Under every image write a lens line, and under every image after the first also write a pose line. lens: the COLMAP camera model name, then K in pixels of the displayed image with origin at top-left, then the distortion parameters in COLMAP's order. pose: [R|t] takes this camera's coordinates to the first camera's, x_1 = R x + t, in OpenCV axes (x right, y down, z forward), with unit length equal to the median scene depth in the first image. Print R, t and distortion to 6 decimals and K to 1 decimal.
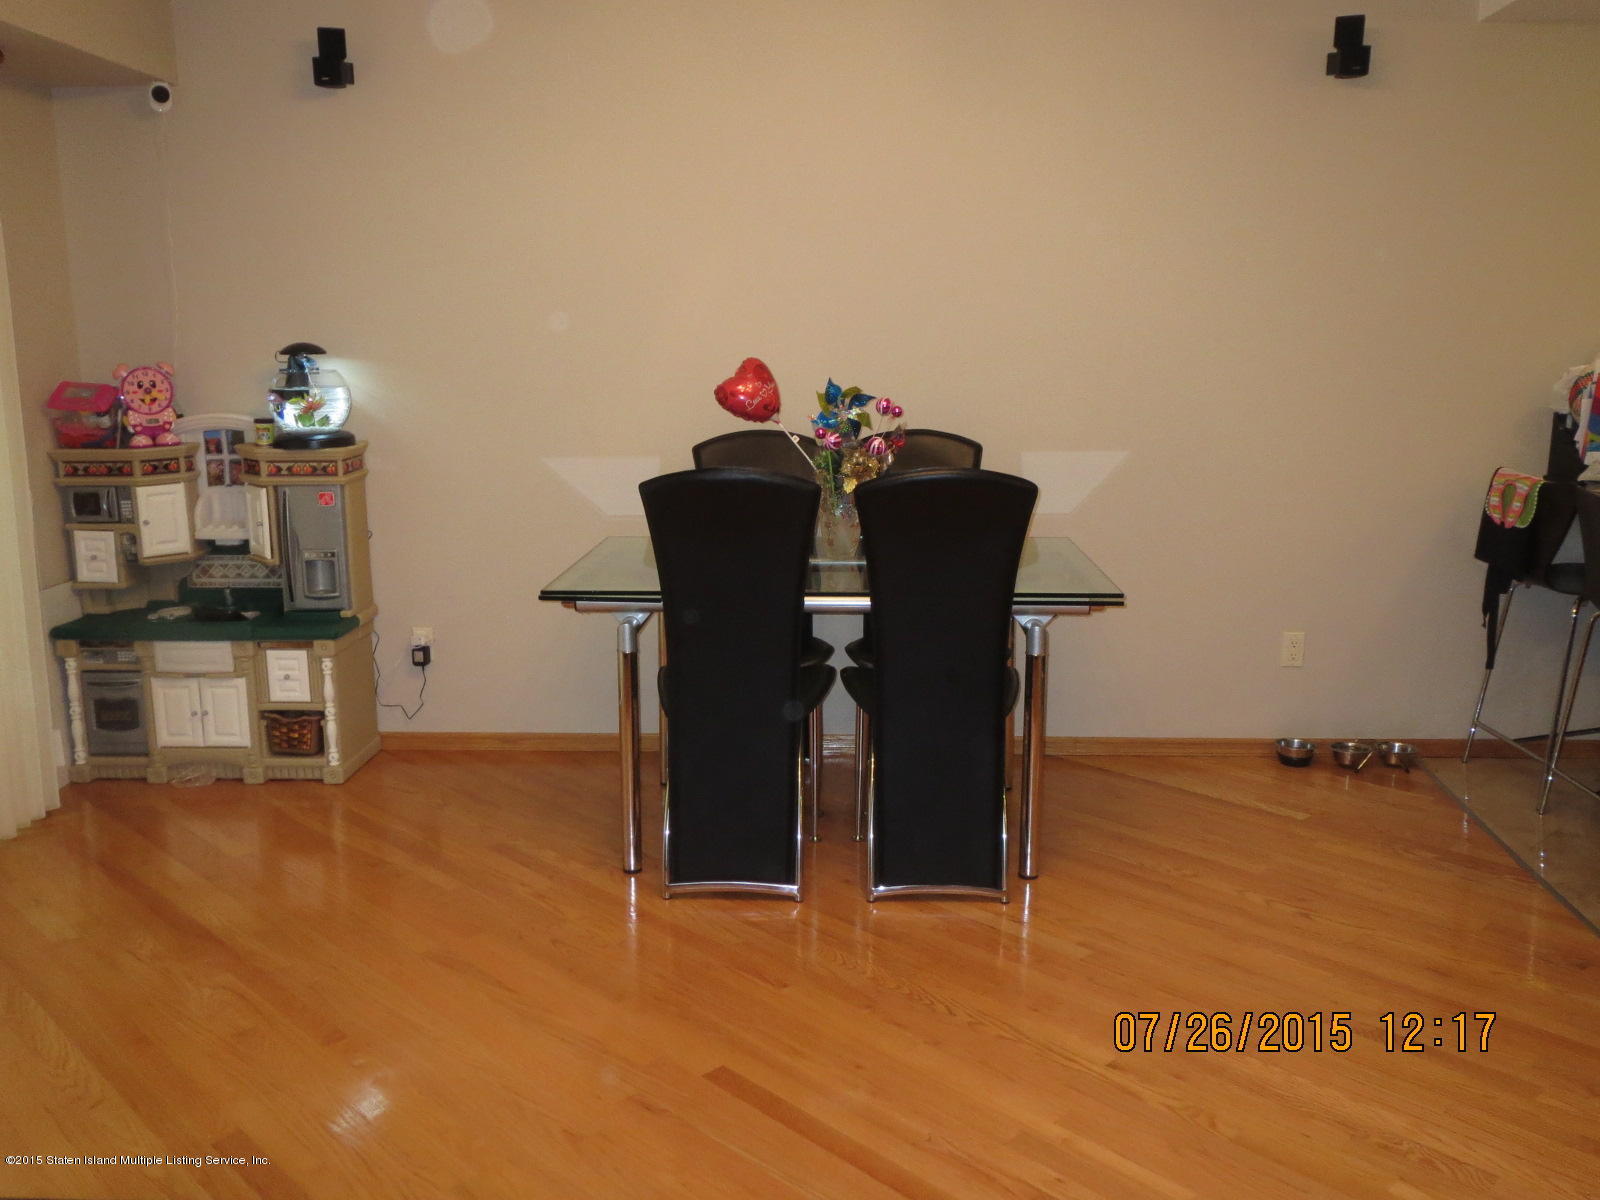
lens RADIAL K [[1354.1, 0, 800.3], [0, 1354.1, 598.3], [0, 0, 1]] dist [-0.016863, 0.022516]
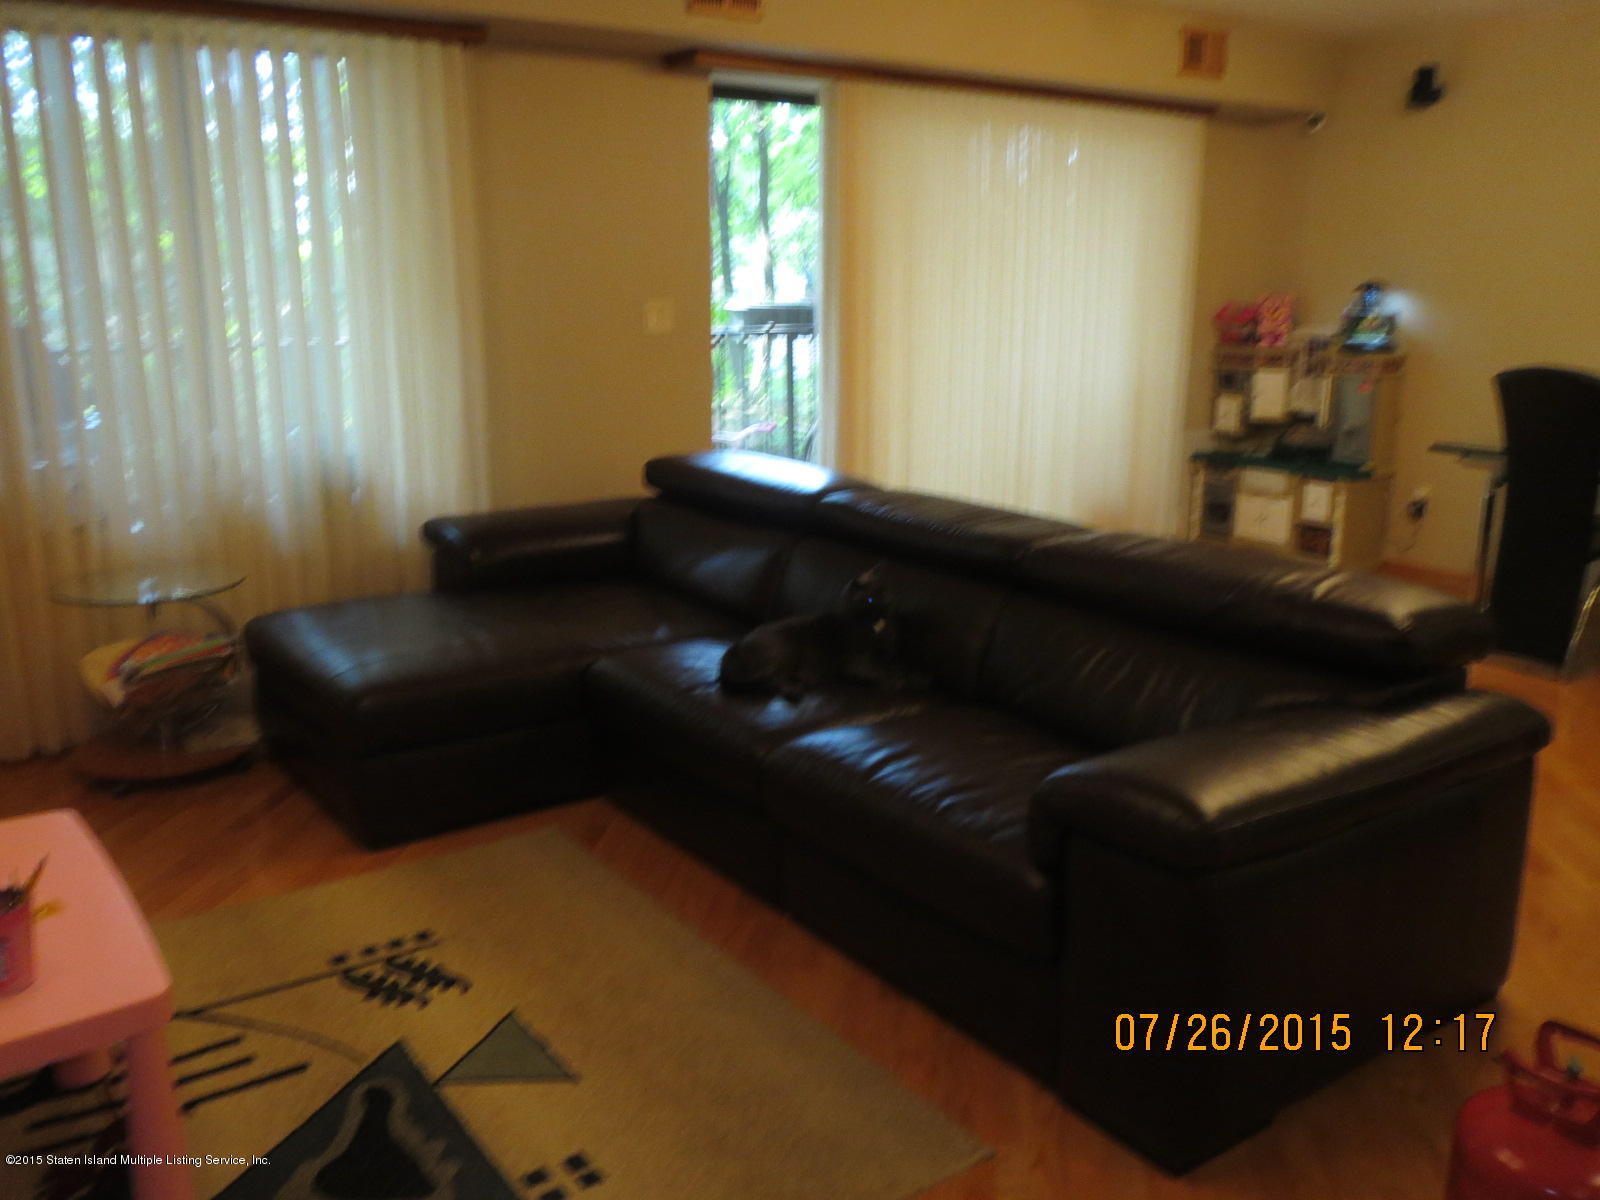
lens RADIAL K [[1354.1, 0, 800.3], [0, 1354.1, 601.7], [0, 0, 1]] dist [-0.016863, 0.022516]
pose [[0.601498, 0.194989, -0.774713, 0.469373], [-0.167948, 0.978948, 0.115996, 0.088116], [0.781021, 0.060340, 0.621583, -0.391517]]
